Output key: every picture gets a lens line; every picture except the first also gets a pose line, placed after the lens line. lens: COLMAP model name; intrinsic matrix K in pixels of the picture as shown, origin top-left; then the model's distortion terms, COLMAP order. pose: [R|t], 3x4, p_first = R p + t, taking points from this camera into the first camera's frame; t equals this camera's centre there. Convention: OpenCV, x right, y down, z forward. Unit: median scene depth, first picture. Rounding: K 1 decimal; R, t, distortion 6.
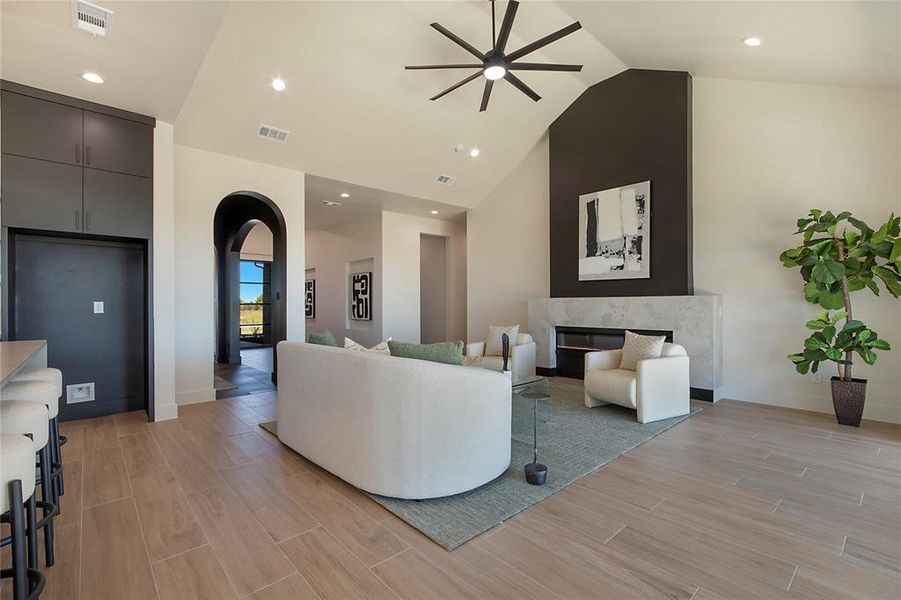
lens RADIAL K [[399.8, 0, 450.8], [0, 399.8, 305.7], [0, 0, 1]] dist [0.008541, 0.000015]
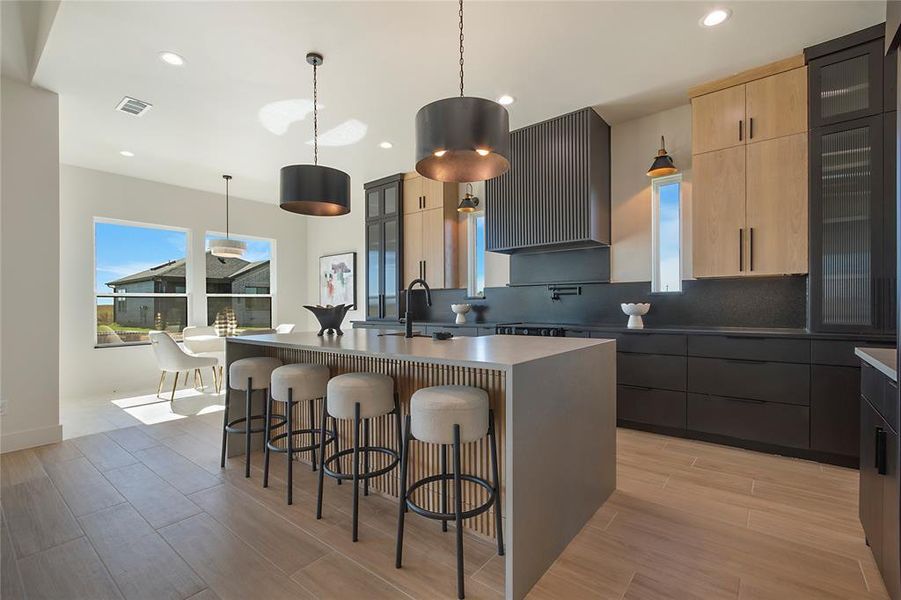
lens RADIAL K [[399.8, 0, 450.8], [0, 399.8, 305.7], [0, 0, 1]] dist [0.008541, 0.000015]
pose [[-0.987656, 0.014196, -0.155994, -0.556858], [0.013144, 0.999883, 0.007771, 0.001288], [0.156086, 0.005624, -0.987727, 0.999030]]
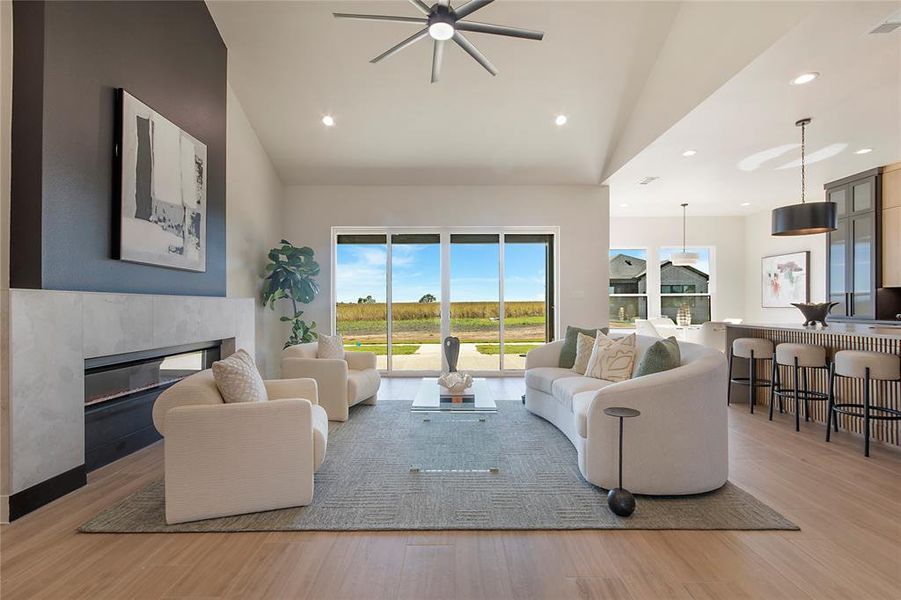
lens RADIAL K [[402.6, 0, 451.3], [0, 402.6, 301.5], [0, 0, 1]] dist [0.008573, -0.000482]
pose [[-0.741462, 0.011701, 0.670893, -0.456928], [0.010471, 0.999928, -0.005867, -0.004766], [-0.670914, 0.002674, -0.741531, 1.562397]]
